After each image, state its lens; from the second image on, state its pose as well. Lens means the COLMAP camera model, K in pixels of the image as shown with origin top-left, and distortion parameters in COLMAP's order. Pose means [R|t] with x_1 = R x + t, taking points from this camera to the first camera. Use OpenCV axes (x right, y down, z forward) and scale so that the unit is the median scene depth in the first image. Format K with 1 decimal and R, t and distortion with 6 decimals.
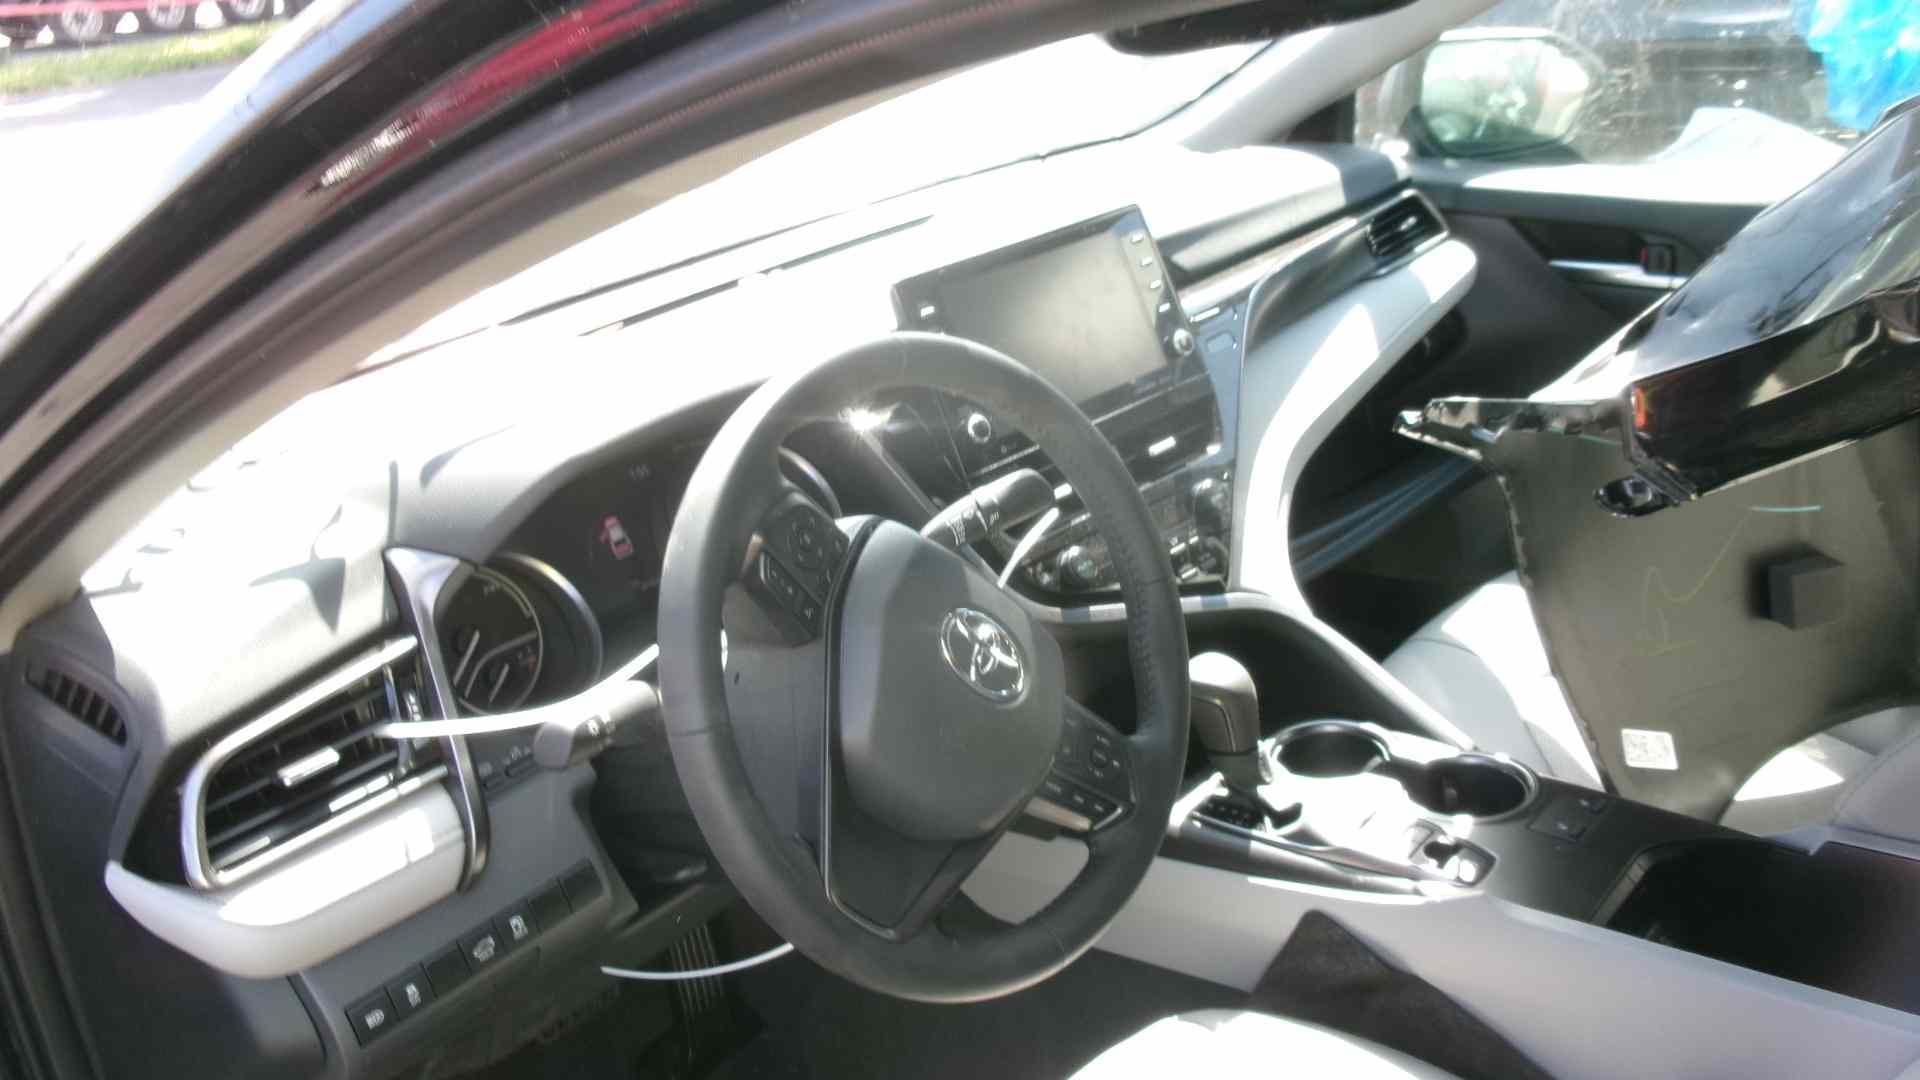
lens RADIAL K [[1610.3, 0, 960.0], [0, 1610.3, 540.0], [0, 0, 1]] dist [0.047604, -0.004847]
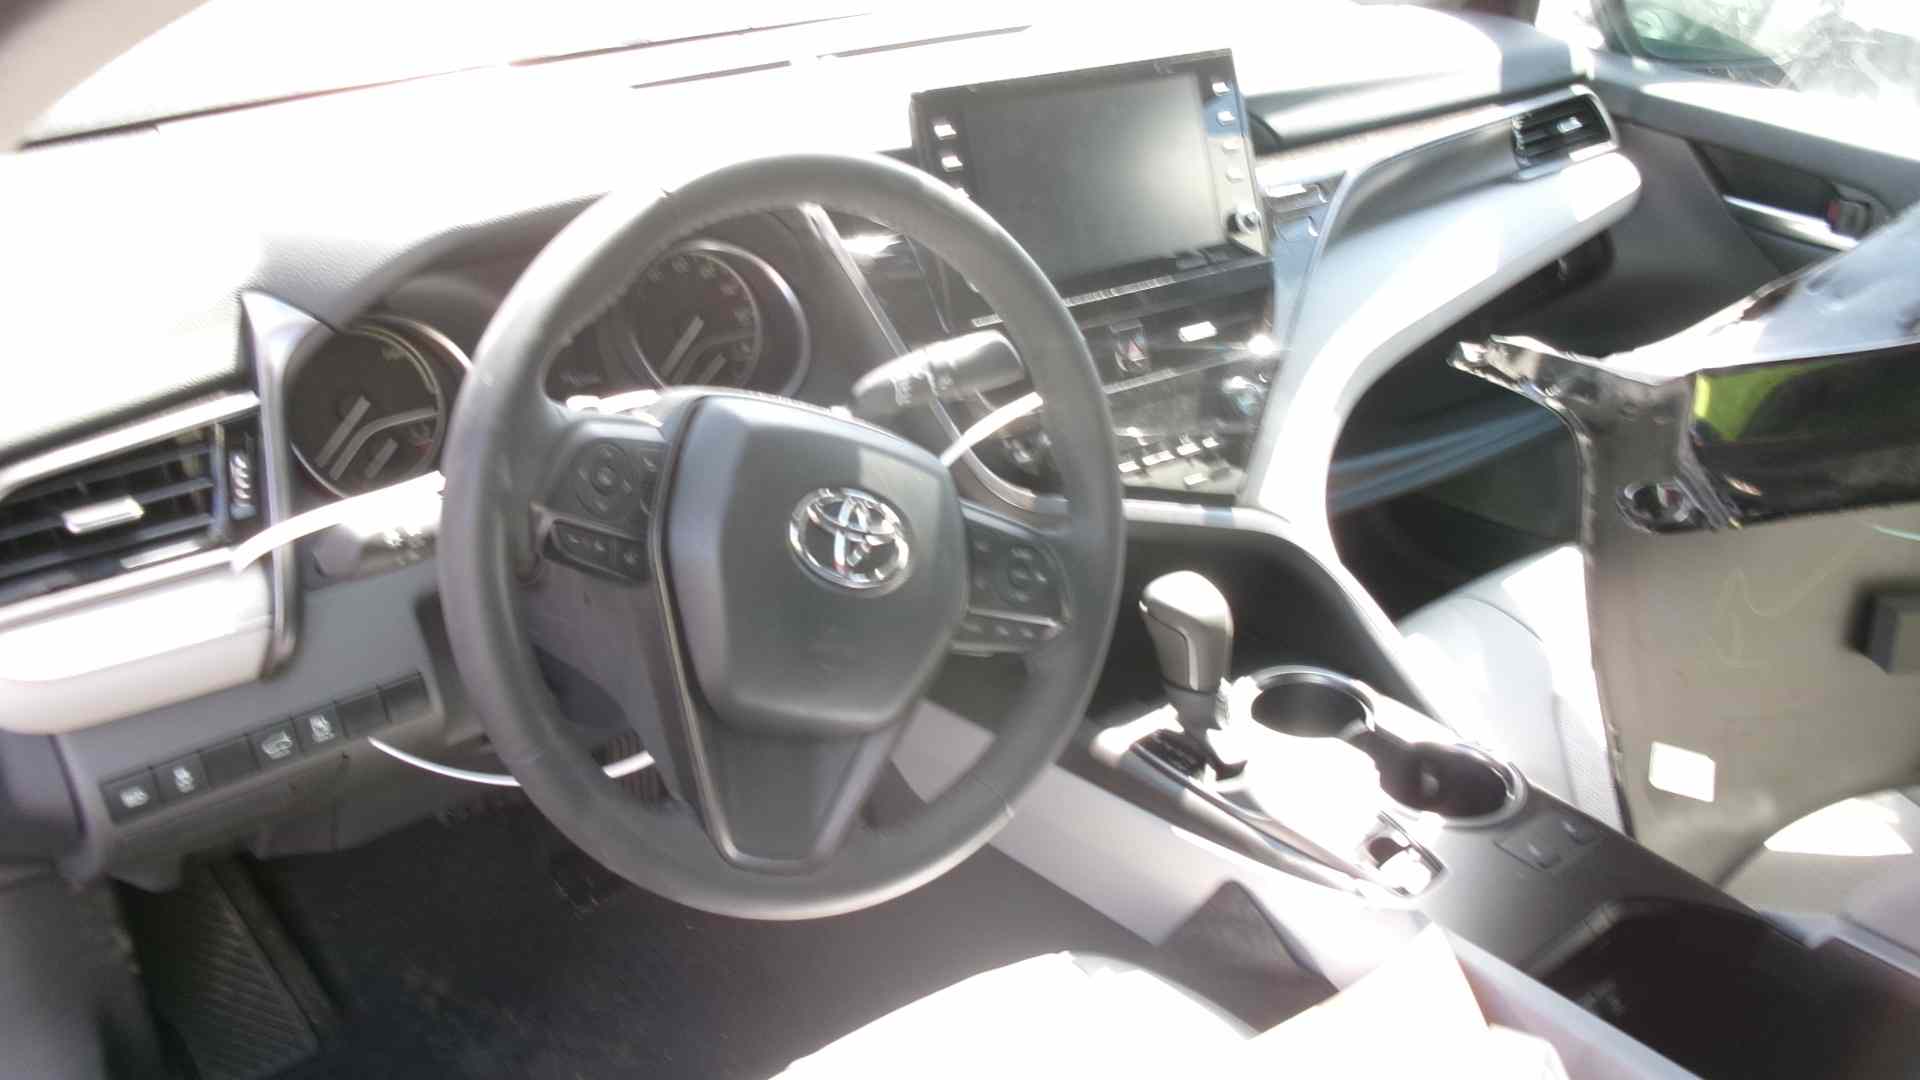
lens RADIAL K [[1583.9, 0, 960.0], [0, 1583.9, 540.0], [0, 0, 1]] dist [0.031459, 0.004054]
pose [[0.976199, 0.195931, -0.092989, 0.109993], [-0.183969, 0.975157, 0.123385, -0.032942], [0.114854, -0.103341, 0.987993, 0.127536]]
